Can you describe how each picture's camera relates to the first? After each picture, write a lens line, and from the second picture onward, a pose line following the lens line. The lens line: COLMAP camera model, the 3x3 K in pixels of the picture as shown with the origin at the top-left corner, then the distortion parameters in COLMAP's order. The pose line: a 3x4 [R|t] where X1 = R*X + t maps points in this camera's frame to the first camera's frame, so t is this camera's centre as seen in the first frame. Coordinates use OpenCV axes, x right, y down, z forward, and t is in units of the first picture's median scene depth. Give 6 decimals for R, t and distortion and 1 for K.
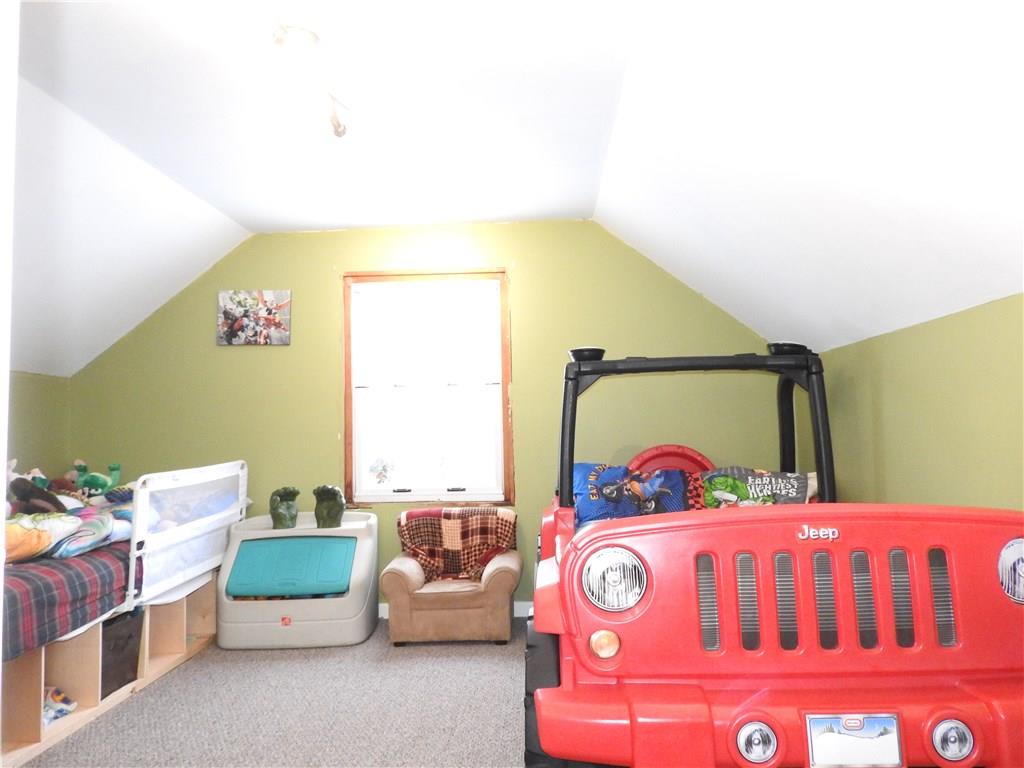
lens RADIAL K [[738.2, 0, 511.6], [0, 738.2, 382.5], [0, 0, 1]] dist [0.014688, -0.005625]
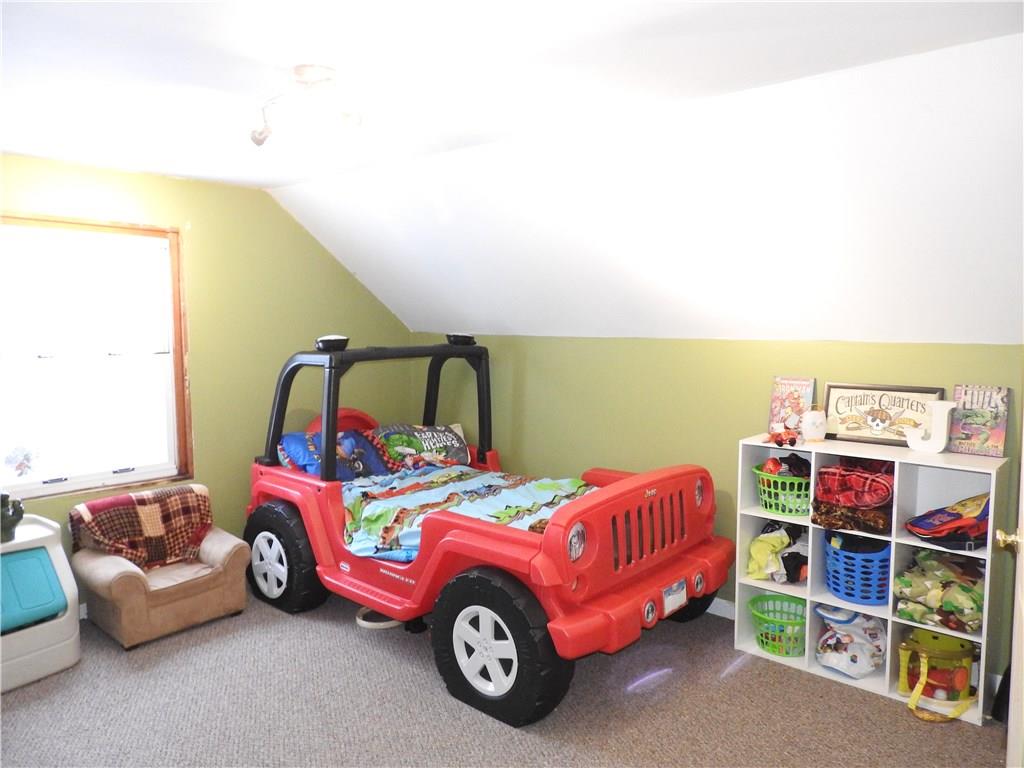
lens RADIAL K [[738.2, 0, 514.4], [0, 738.2, 382.3], [0, 0, 1]] dist [0.014688, -0.005625]
pose [[0.611333, -0.049347, 0.789833, -0.538244], [-0.072005, 0.990446, 0.117613, -0.113305], [-0.788091, -0.128773, 0.601939, 0.092689]]
